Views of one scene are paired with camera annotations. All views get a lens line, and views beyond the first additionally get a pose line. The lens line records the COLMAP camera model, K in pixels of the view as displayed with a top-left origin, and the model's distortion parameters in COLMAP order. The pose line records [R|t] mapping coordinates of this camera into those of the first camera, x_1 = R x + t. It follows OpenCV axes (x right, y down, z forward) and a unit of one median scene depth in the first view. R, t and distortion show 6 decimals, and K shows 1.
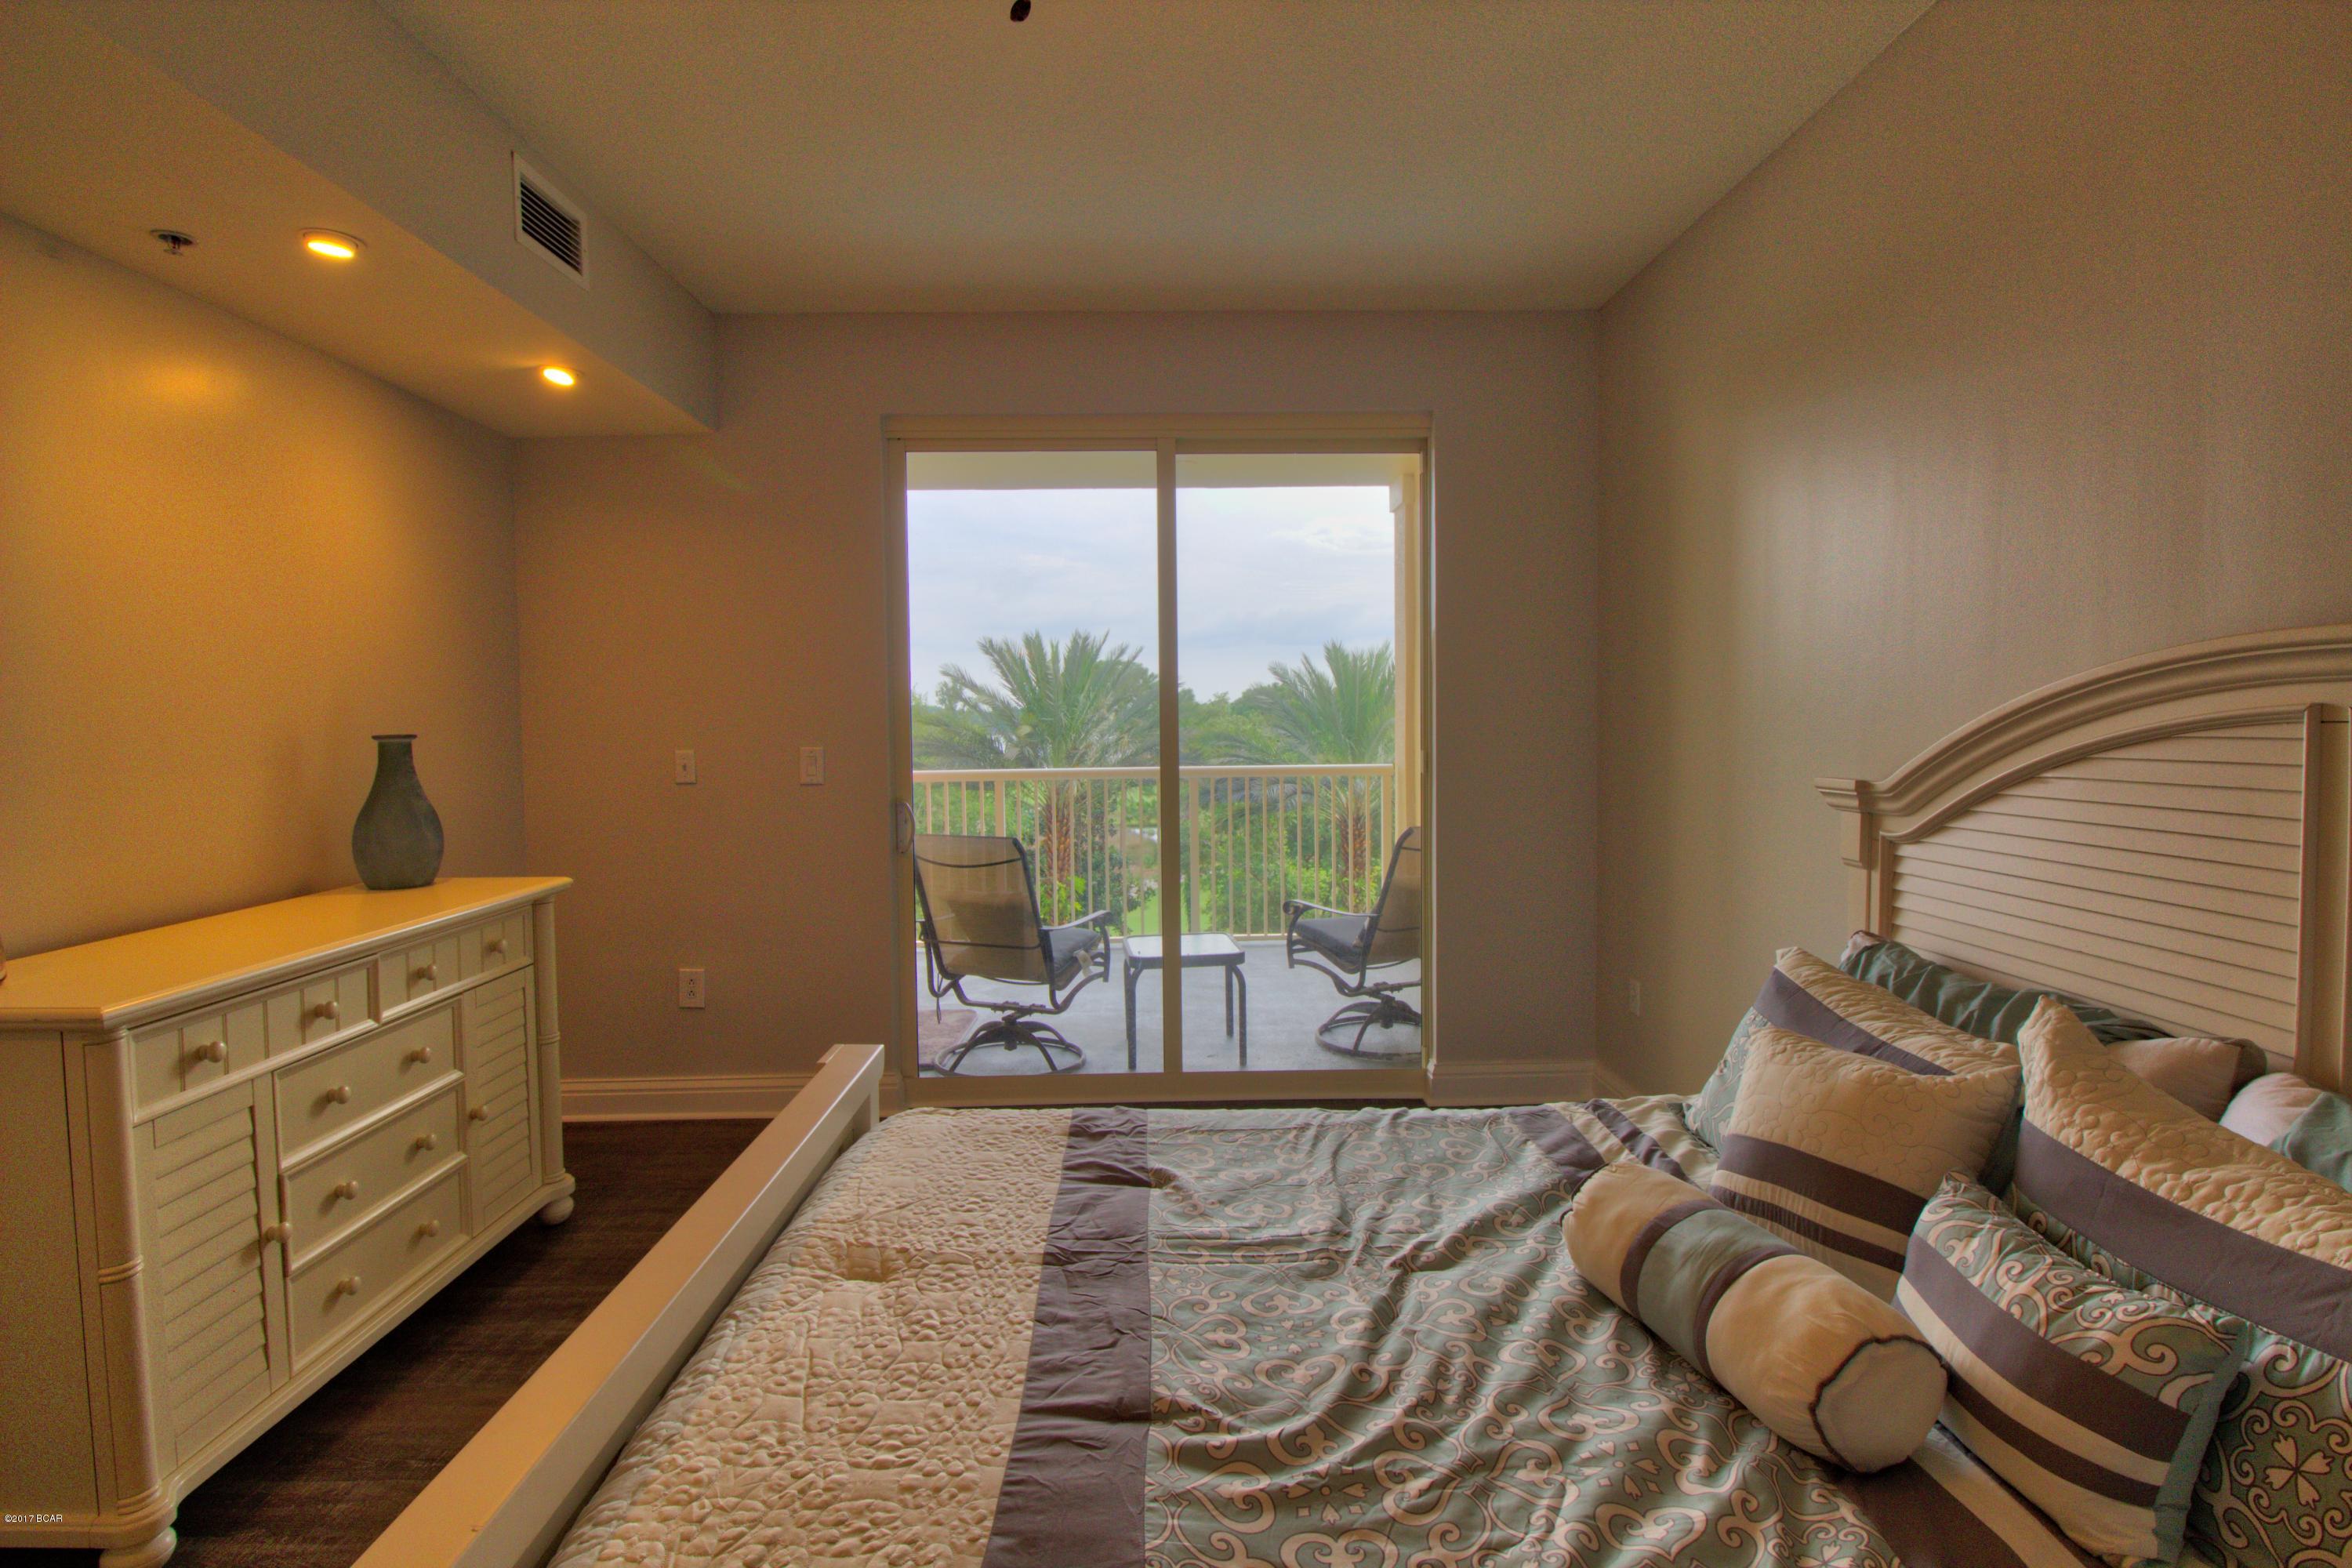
lens RADIAL K [[1144.4, 0, 1181.9], [0, 1144.4, 761.4], [0, 0, 1]] dist [0.002026, -0.013101]
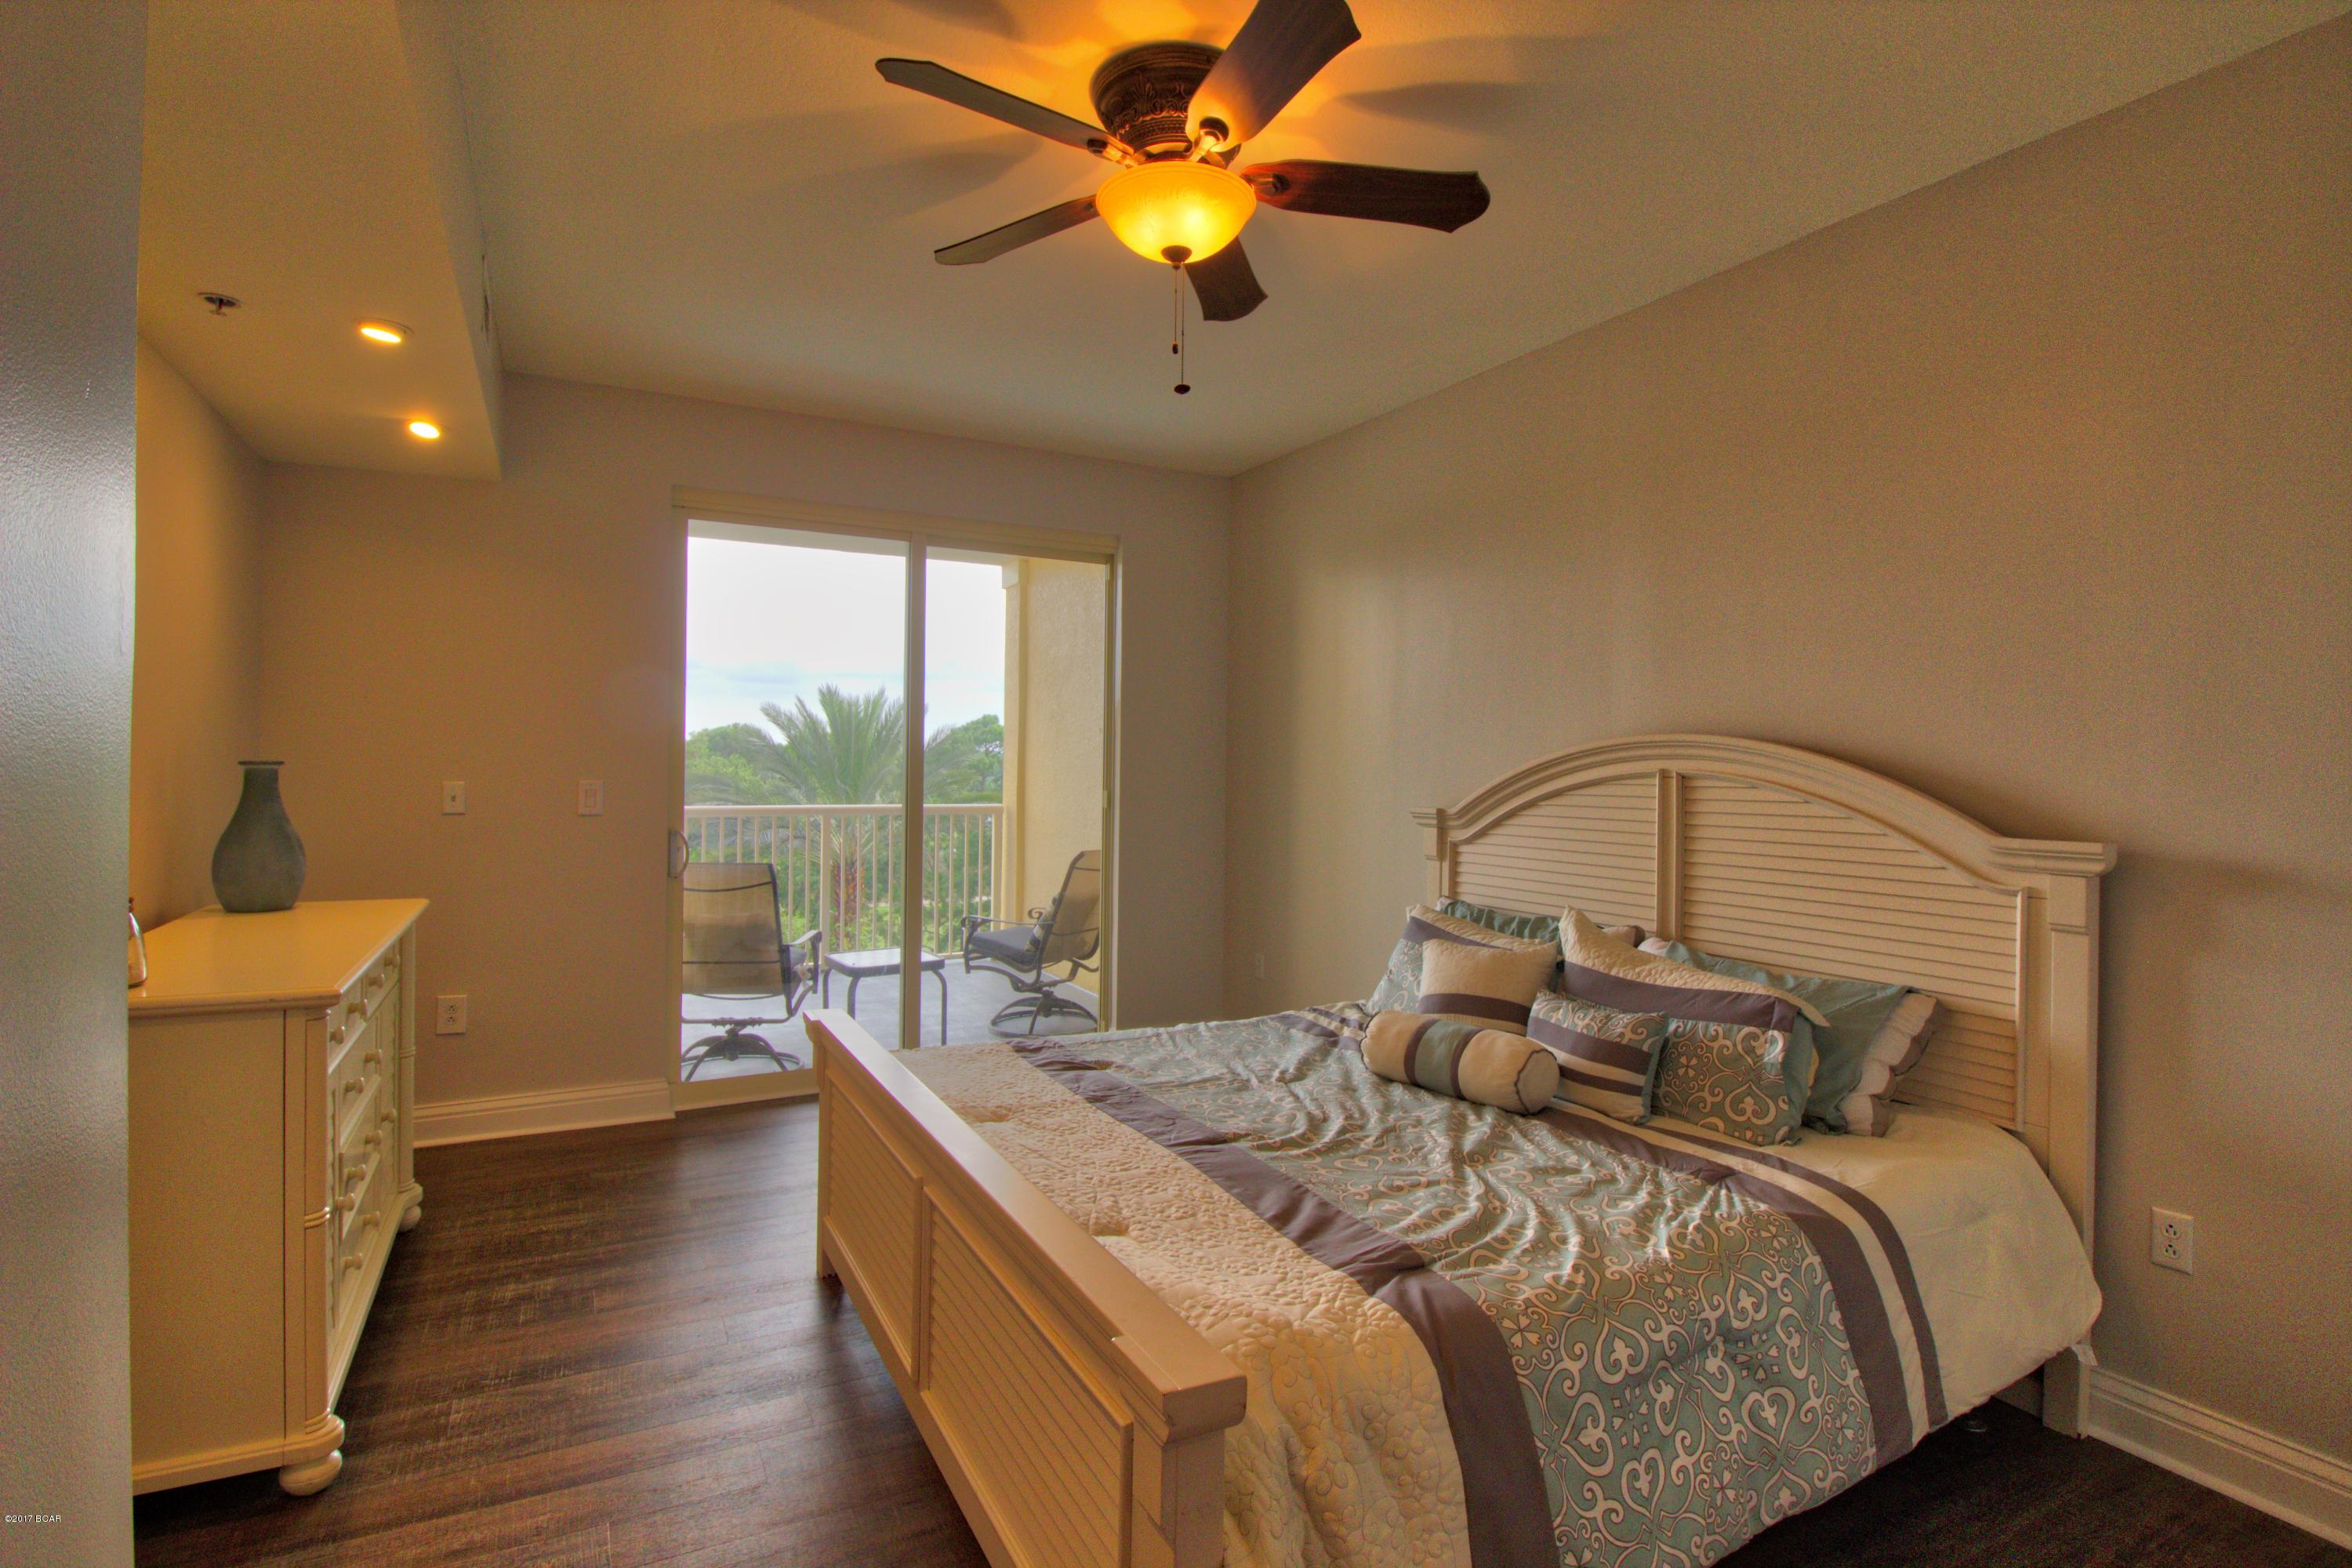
lens RADIAL K [[1144.4, 0, 1181.9], [0, 1144.4, 761.4], [0, 0, 1]] dist [0.002026, -0.013101]
pose [[0.893488, 0.022998, 0.448498, -0.539735], [-0.004630, 0.999107, -0.042008, 0.021082], [-0.449063, 0.035457, 0.892796, -0.370726]]
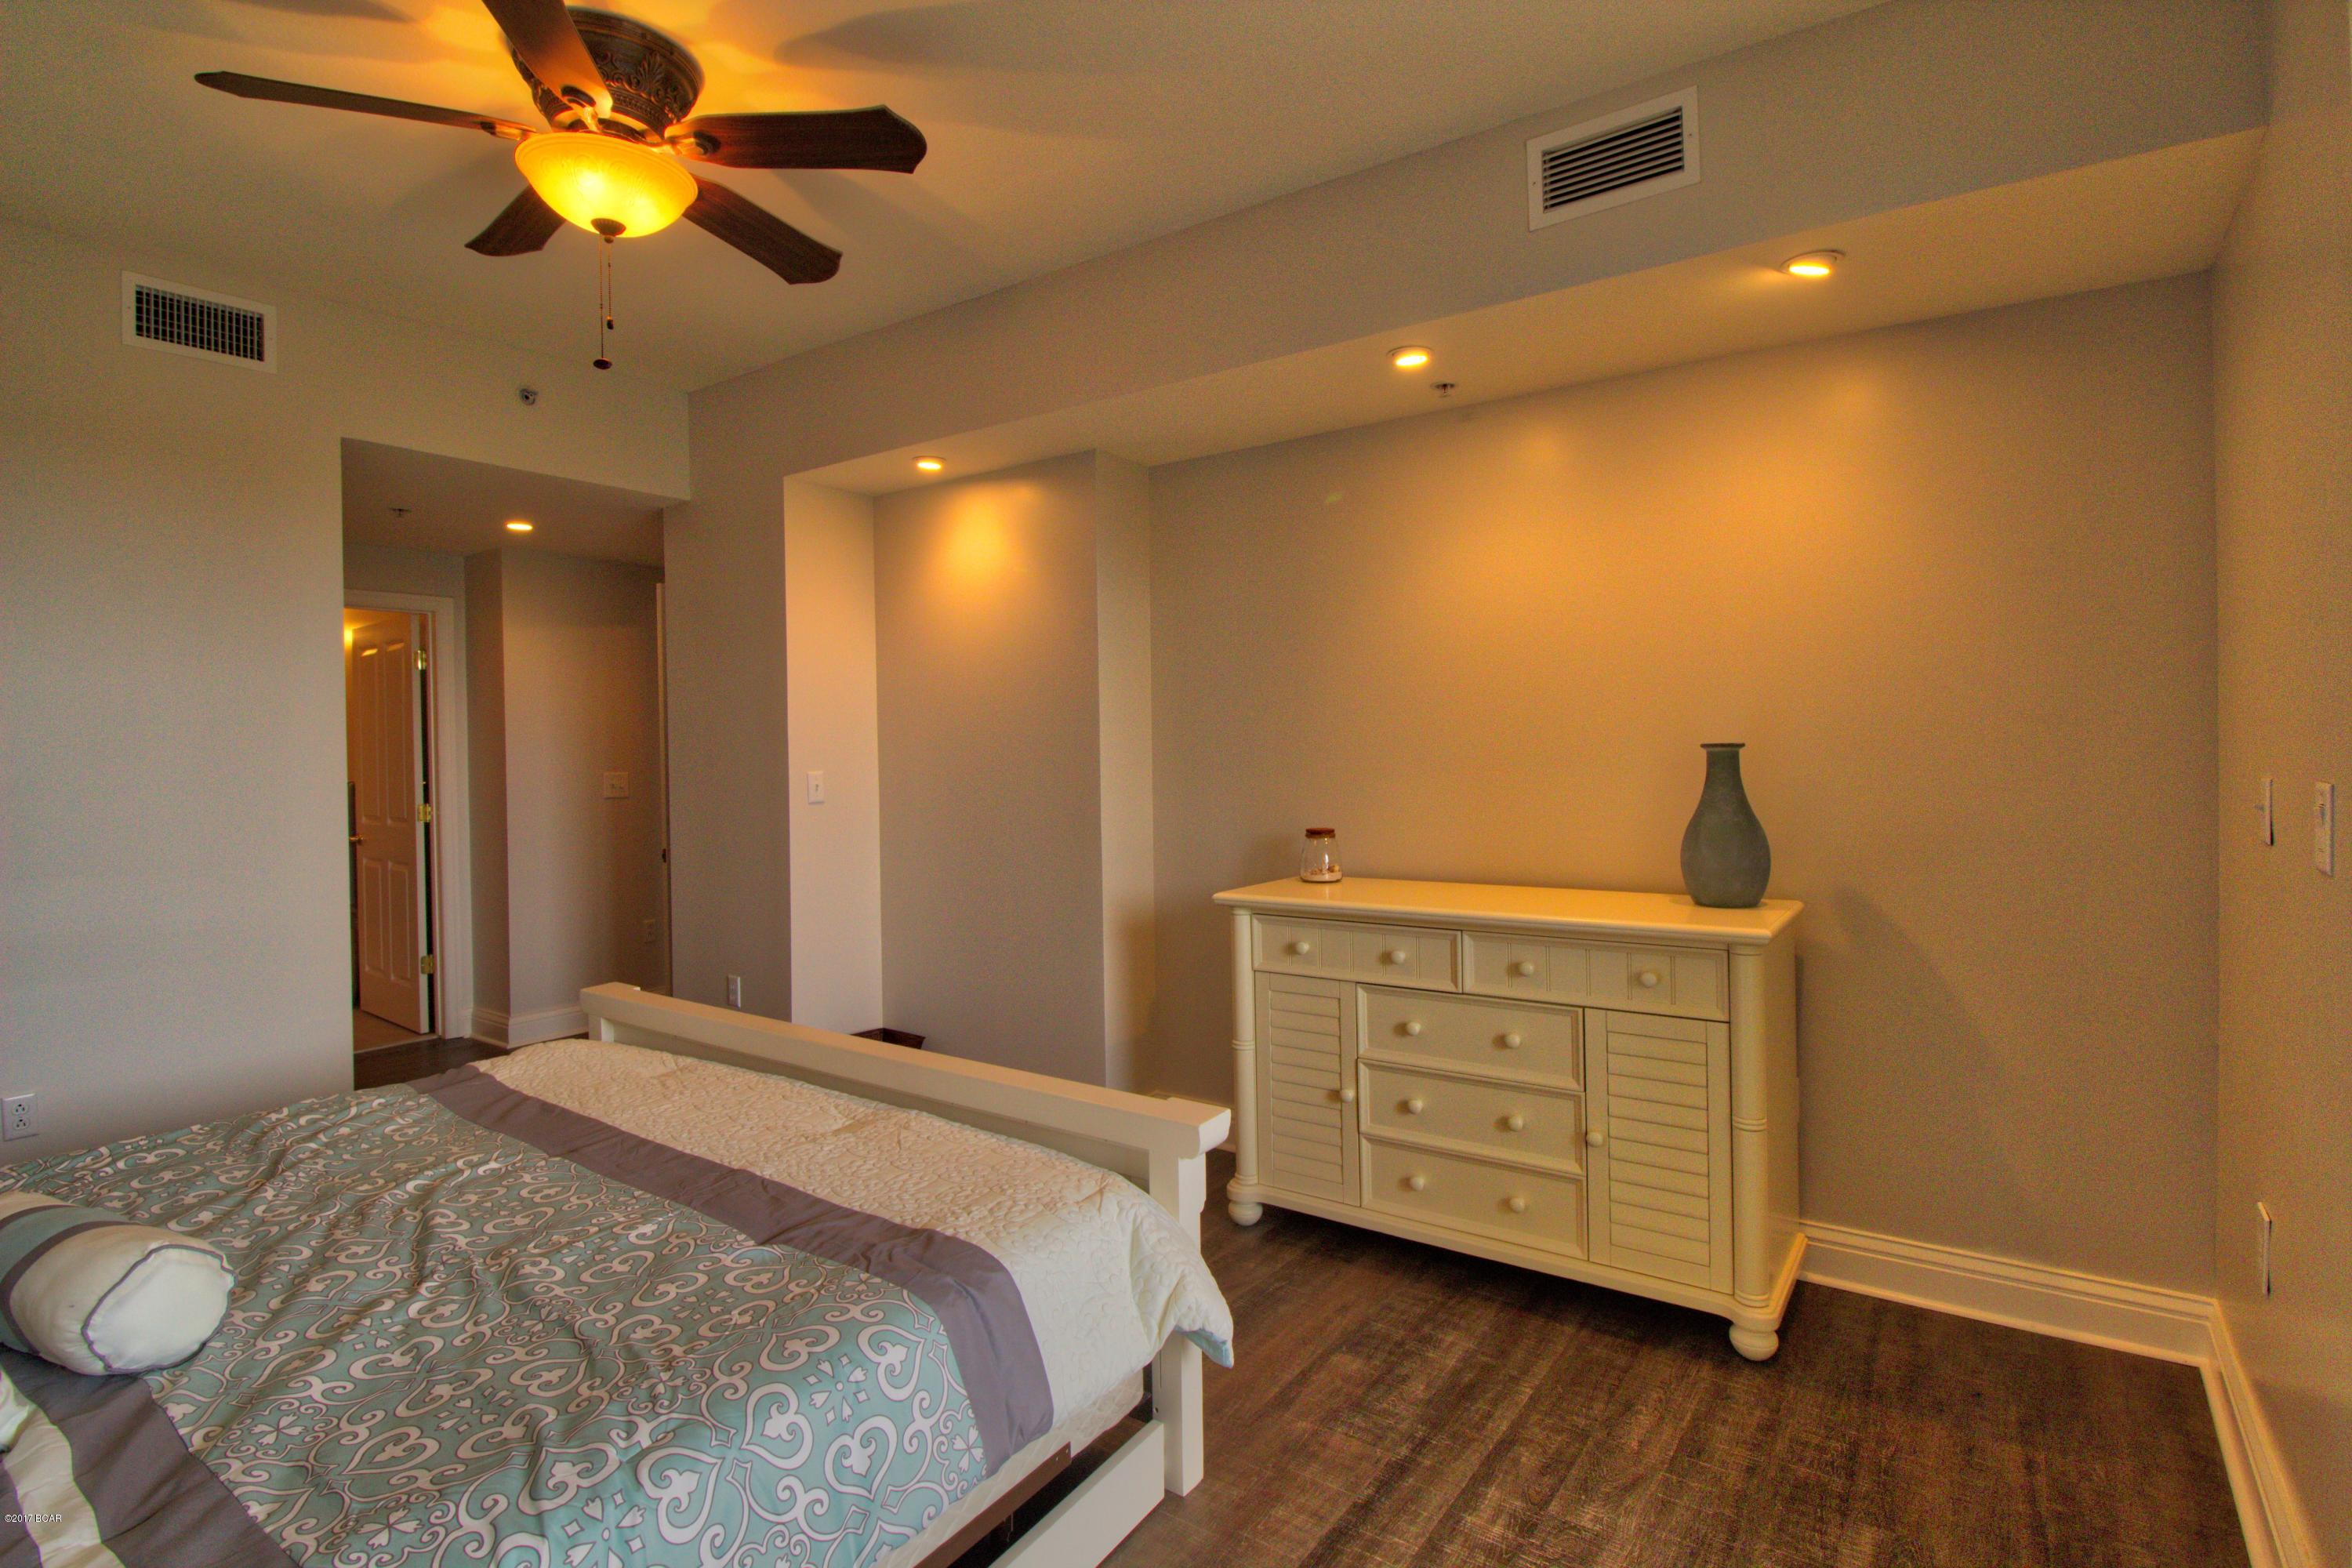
lens RADIAL K [[1144.4, 0, 1181.9], [0, 1144.4, 761.4], [0, 0, 1]] dist [0.002026, -0.013101]
pose [[-0.597871, 0.029459, -0.801051, 0.438816], [-0.008797, 0.999023, 0.043305, -0.059367], [0.801544, 0.032937, -0.597028, 1.584408]]
